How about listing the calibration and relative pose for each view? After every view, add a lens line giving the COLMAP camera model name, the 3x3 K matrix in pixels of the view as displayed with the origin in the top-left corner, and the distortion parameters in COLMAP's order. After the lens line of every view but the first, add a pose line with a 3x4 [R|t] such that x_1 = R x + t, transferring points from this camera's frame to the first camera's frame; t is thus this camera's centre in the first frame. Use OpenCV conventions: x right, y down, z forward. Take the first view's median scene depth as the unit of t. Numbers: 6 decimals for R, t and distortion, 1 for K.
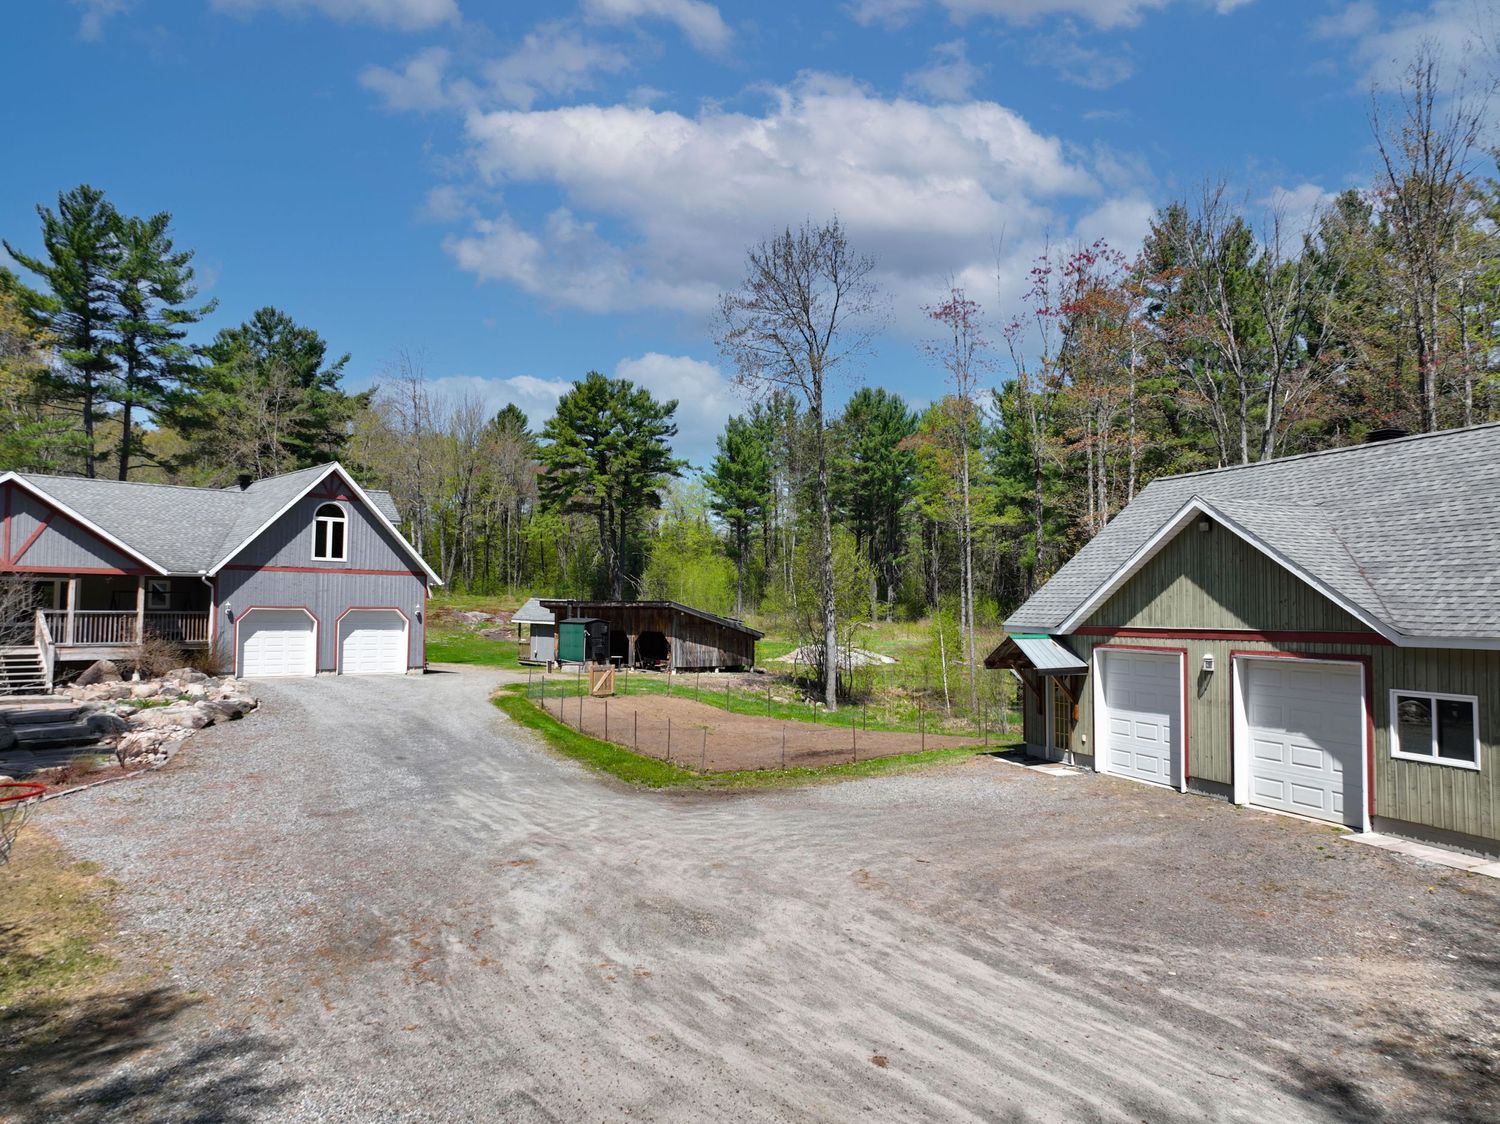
lens RADIAL K [[1053.8, 0, 754.1], [0, 1053.8, 561.4], [0, 0, 1]] dist [-0.001118, 0.020829]
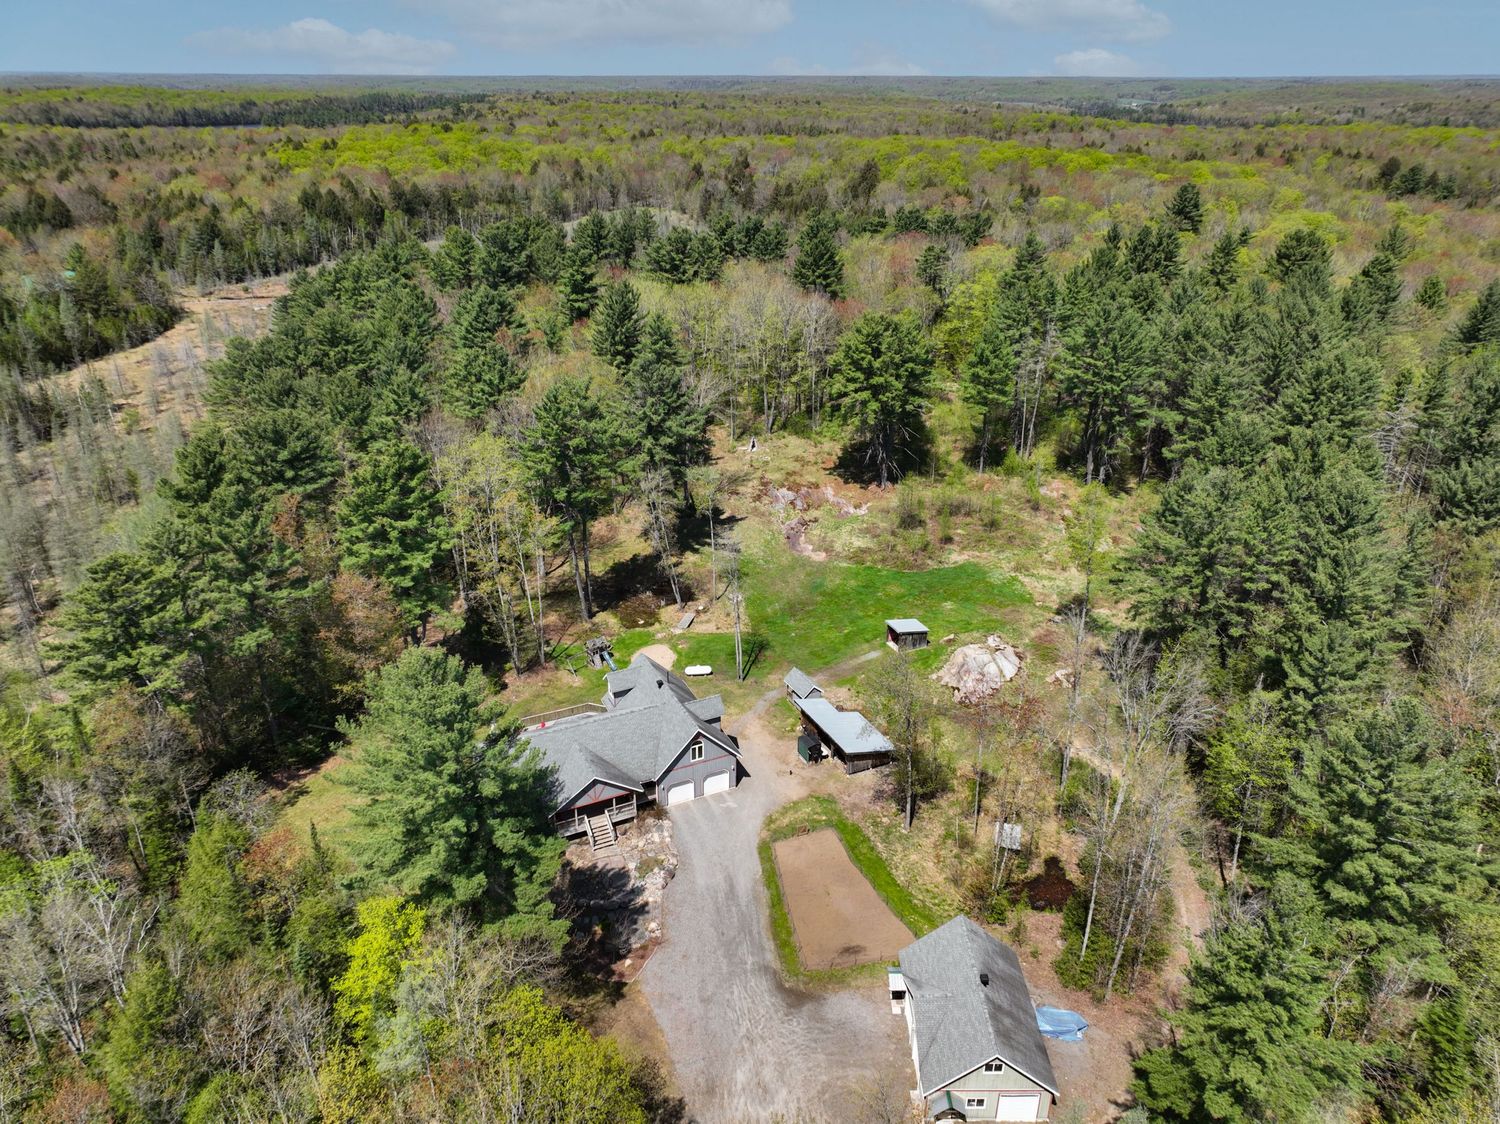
lens RADIAL K [[1051.3, 0, 754.4], [0, 1051.3, 563.1], [0, 0, 1]] dist [0.006884, -0.000112]
pose [[0.949440, 0.132053, -0.284825, 0.344811], [0.015709, 0.886117, 0.463195, -1.480277], [0.313555, -0.444250, 0.839241, -0.774355]]
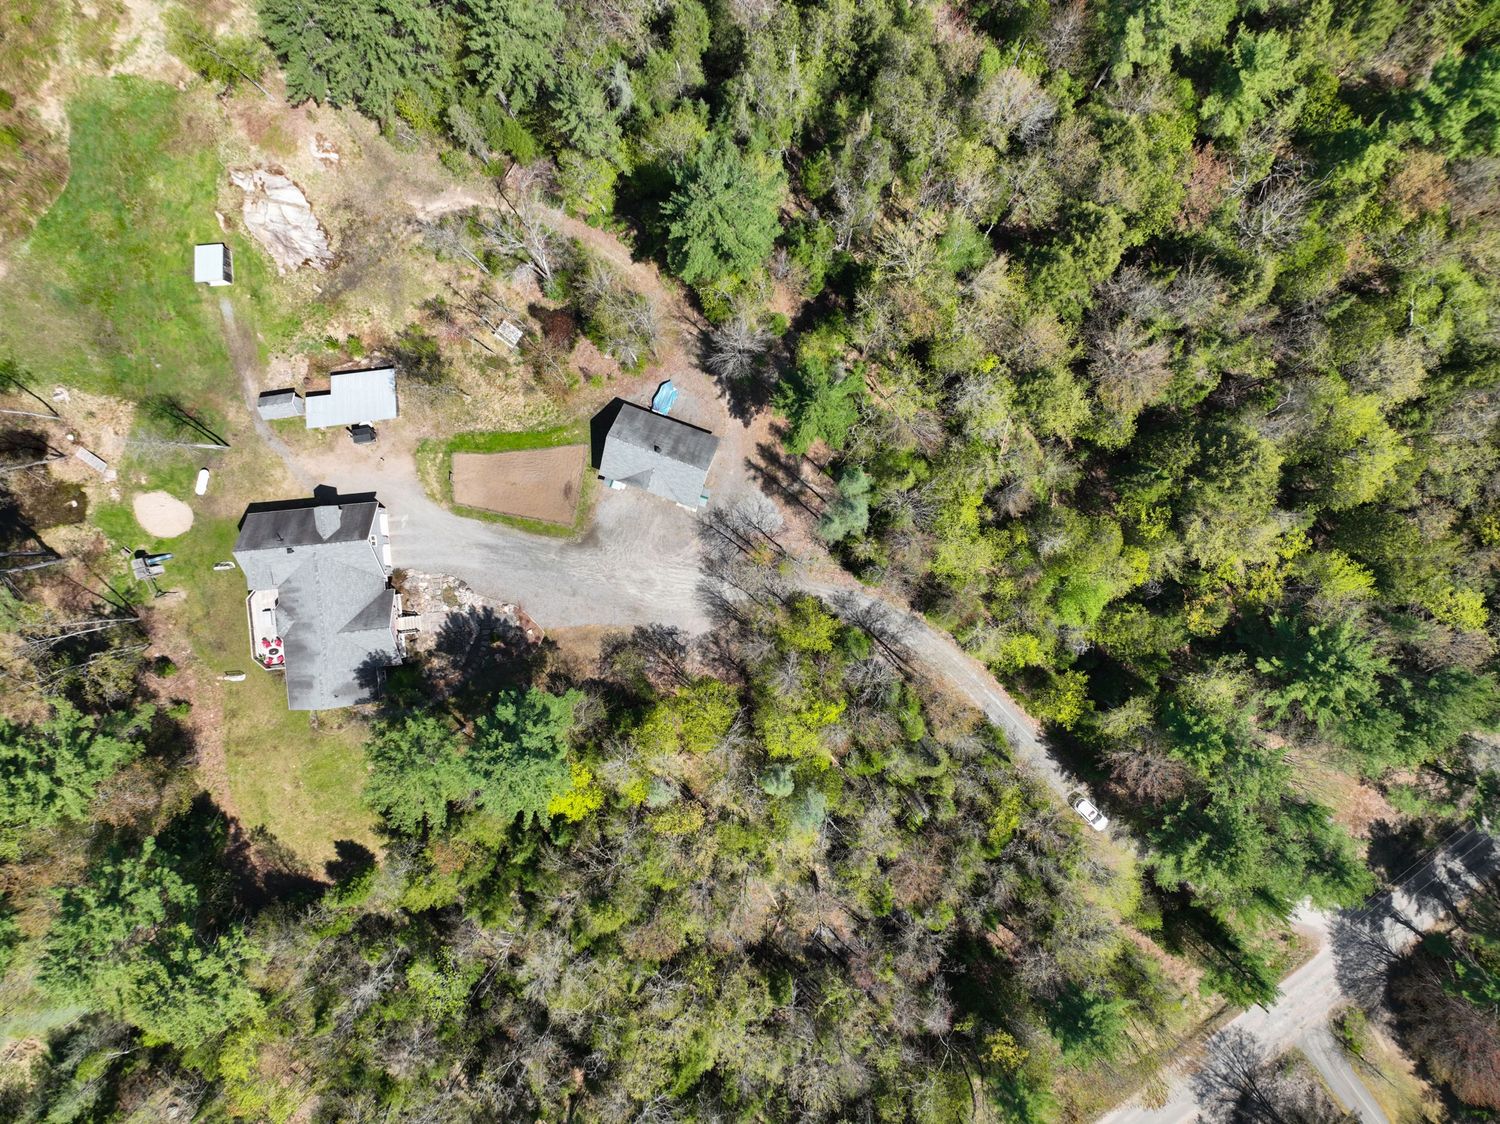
lens RADIAL K [[1051.3, 0, 754.4], [0, 1051.3, 563.1], [0, 0, 1]] dist [0.006884, -0.000112]
pose [[0.622474, -0.782321, -0.022388, 0.287242], [-0.026650, -0.049776, 0.998405, -2.972972], [-0.782187, -0.620884, -0.051833, 0.251994]]
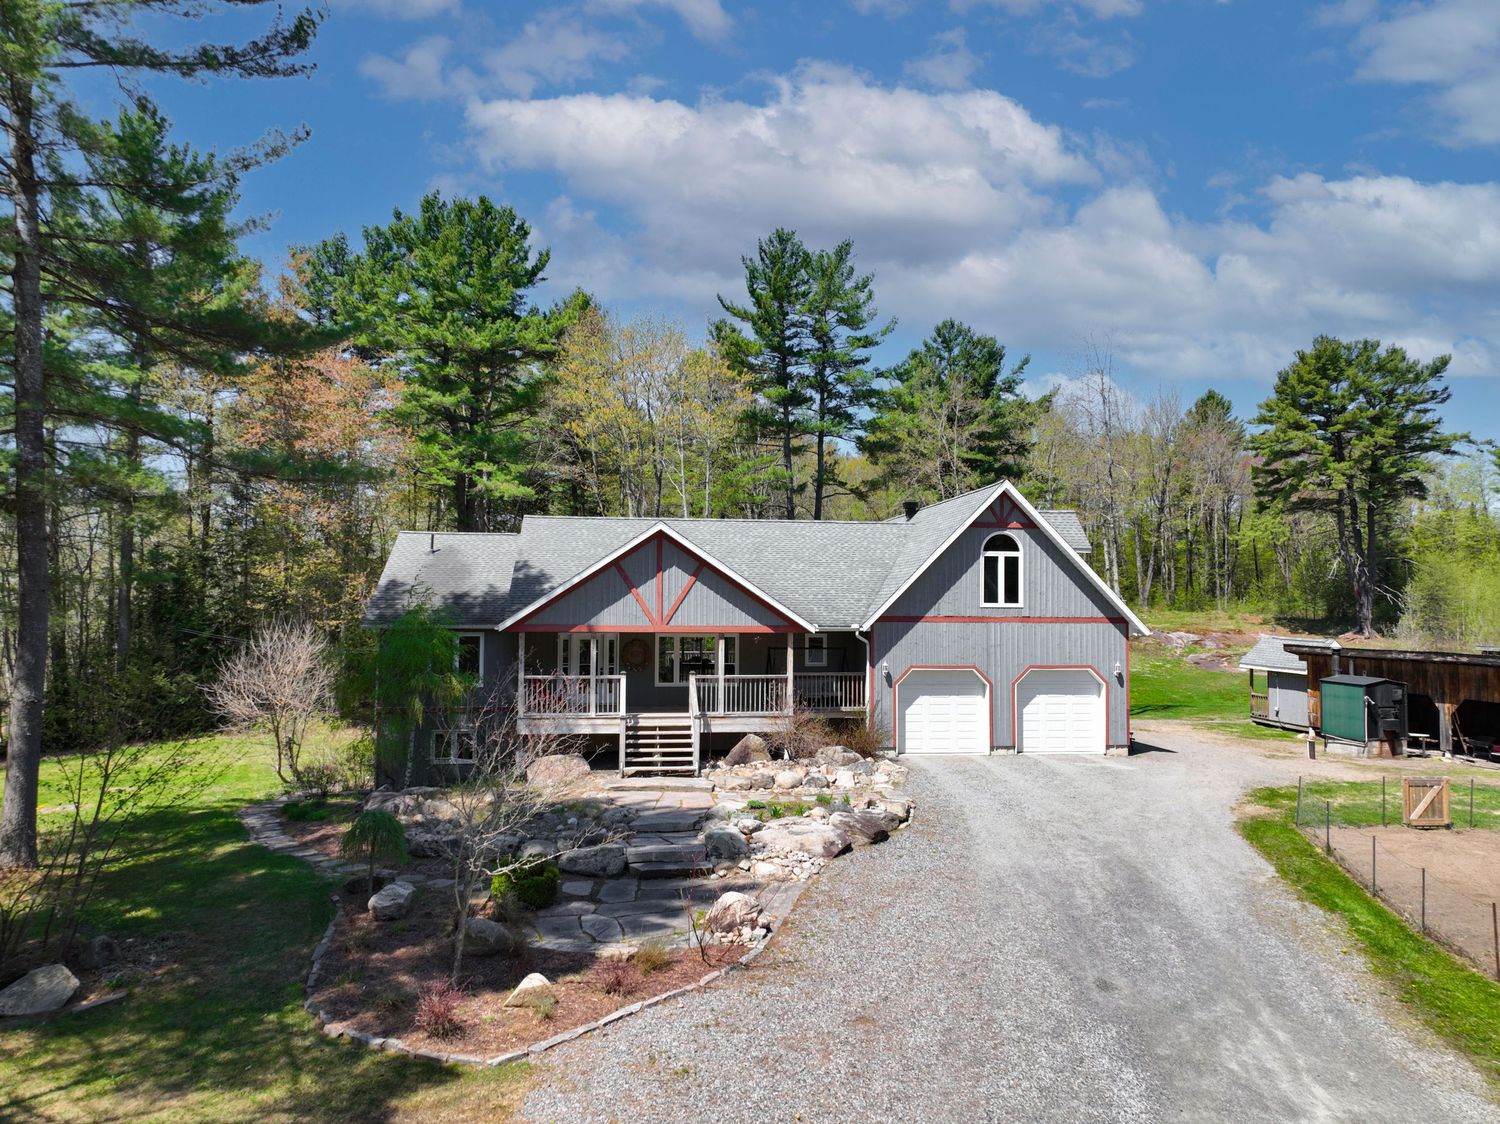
lens RADIAL K [[1053.8, 0, 754.1], [0, 1053.8, 561.4], [0, 0, 1]] dist [-0.001118, 0.020829]
pose [[0.804948, -0.031521, -0.592507, -0.083421], [0.030190, 0.999470, -0.012158, -0.029407], [0.592576, -0.008101, 0.805474, 0.252282]]
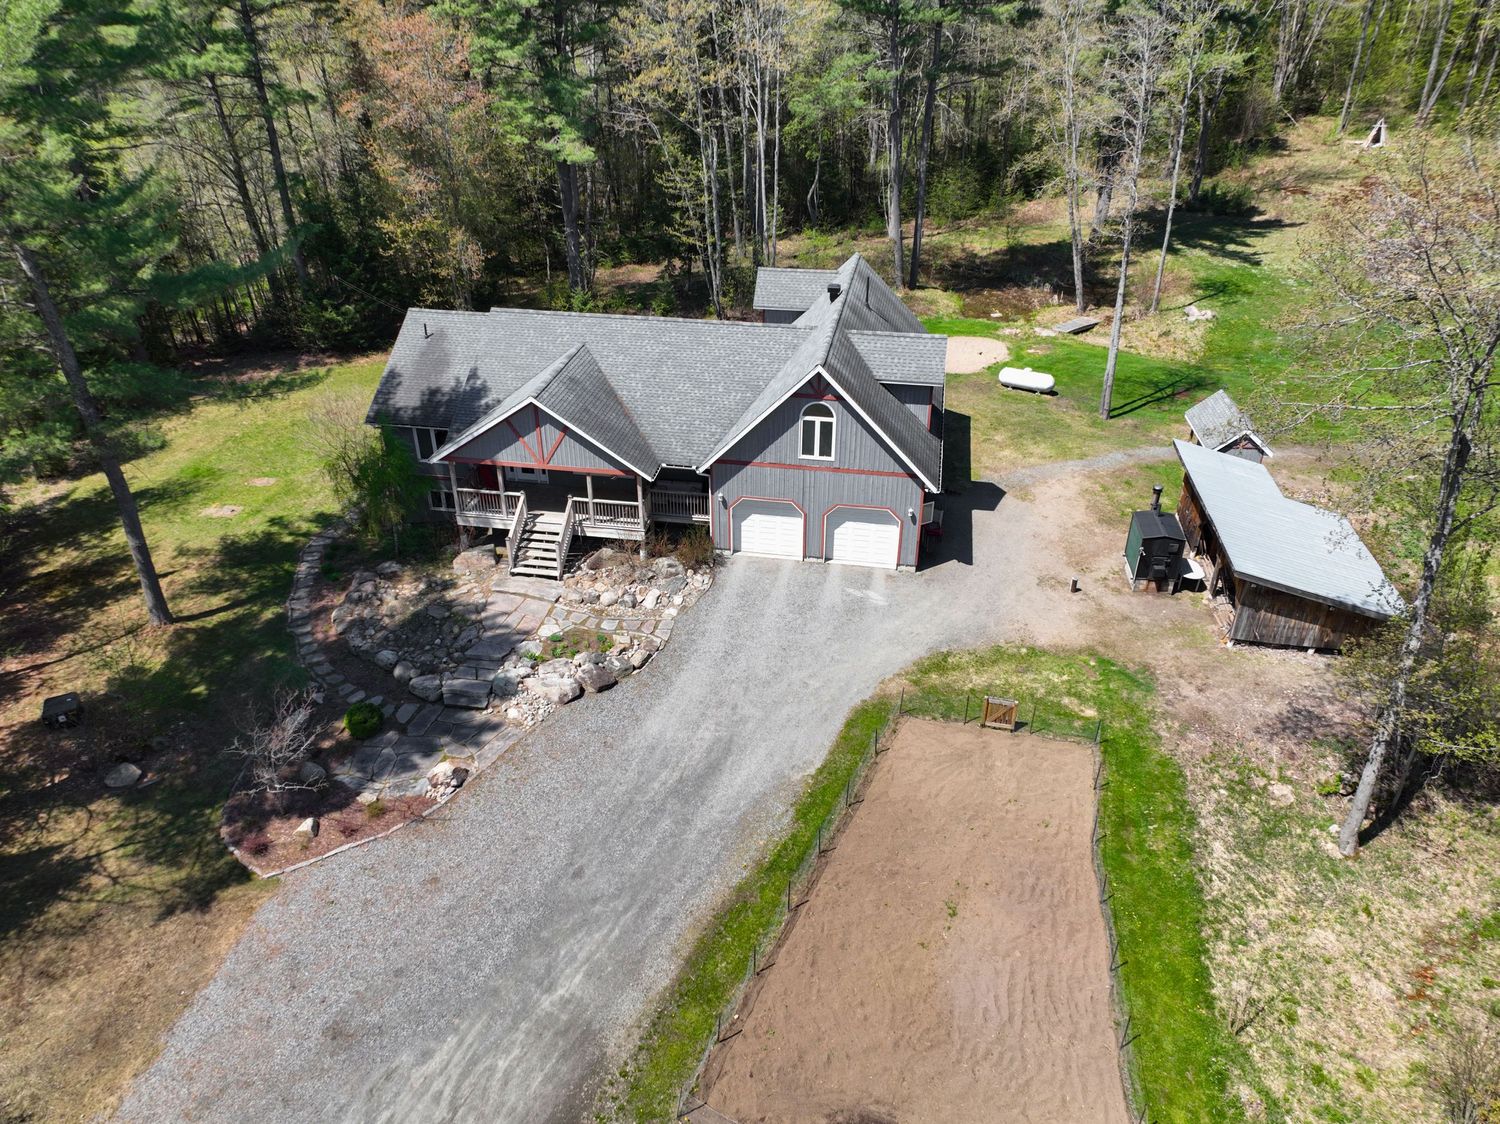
lens RADIAL K [[1053.8, 0, 754.1], [0, 1053.8, 561.4], [0, 0, 1]] dist [-0.001118, 0.020829]
pose [[0.594593, 0.404018, -0.695147, 0.259659], [0.042093, 0.847753, 0.528718, -0.417106], [0.802925, -0.343633, 0.487061, 0.438593]]
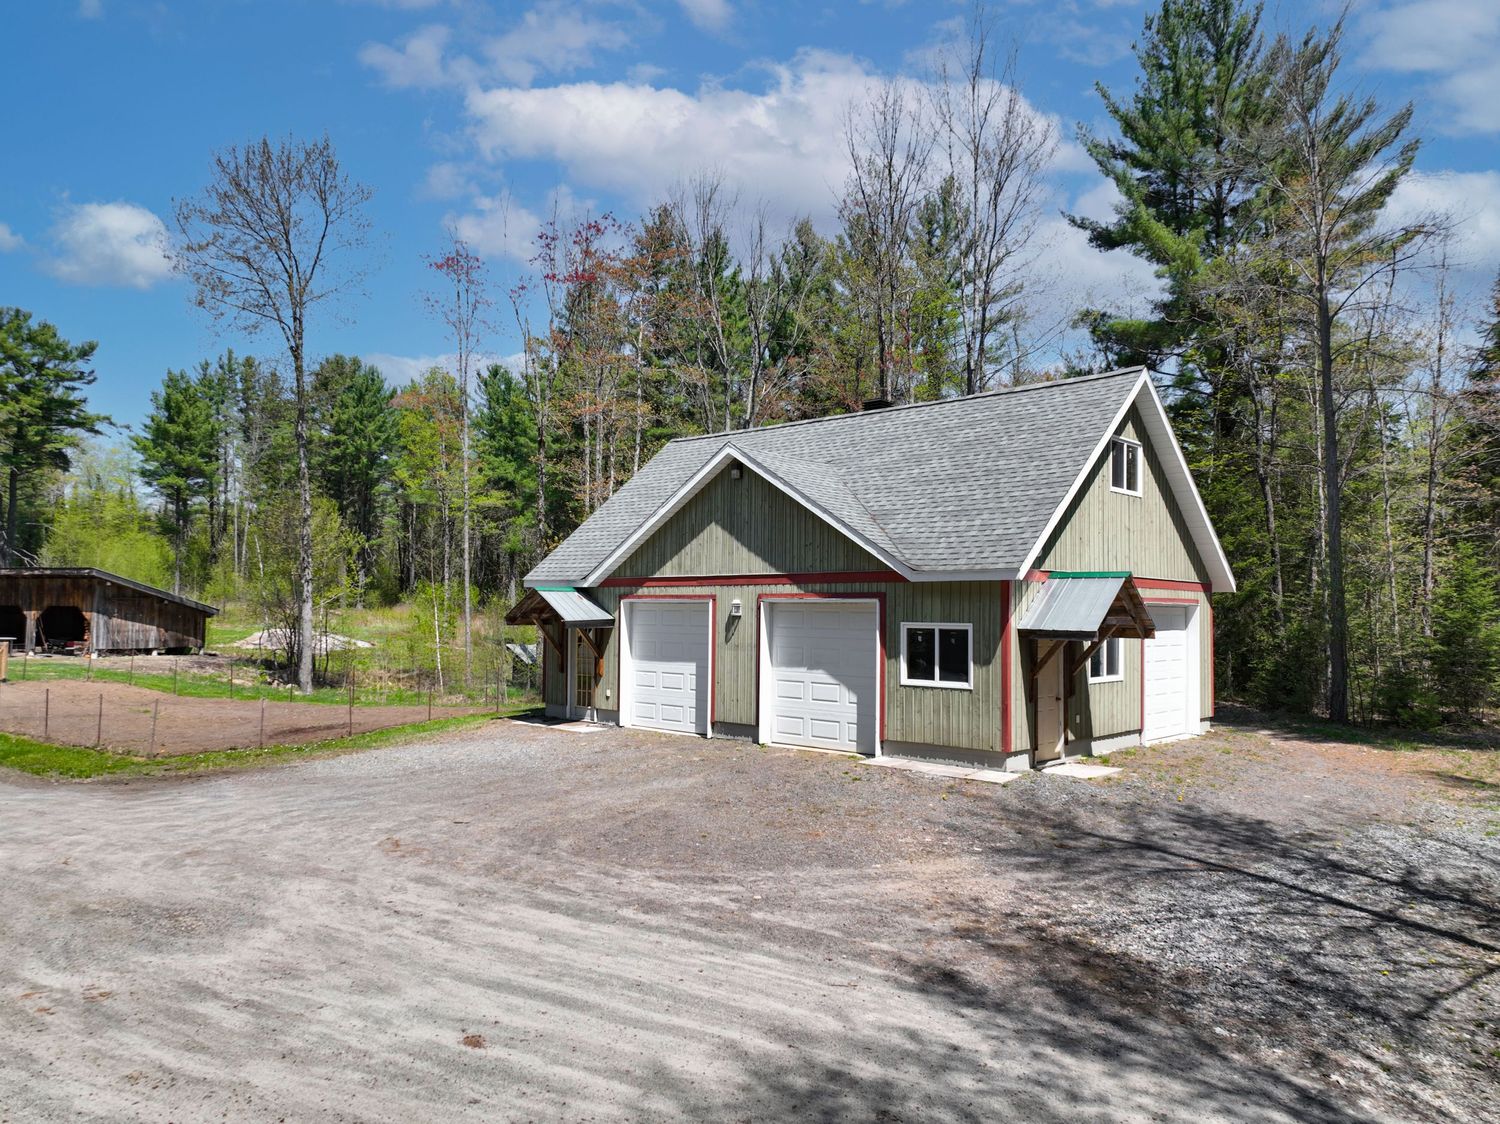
lens RADIAL K [[1053.8, 0, 754.1], [0, 1053.8, 561.4], [0, 0, 1]] dist [-0.001118, 0.020829]
pose [[0.881482, 0.022150, 0.471697, -0.015378], [-0.024782, 0.999693, -0.000631, 0.023652], [-0.471566, -0.011133, 0.881760, 0.045157]]
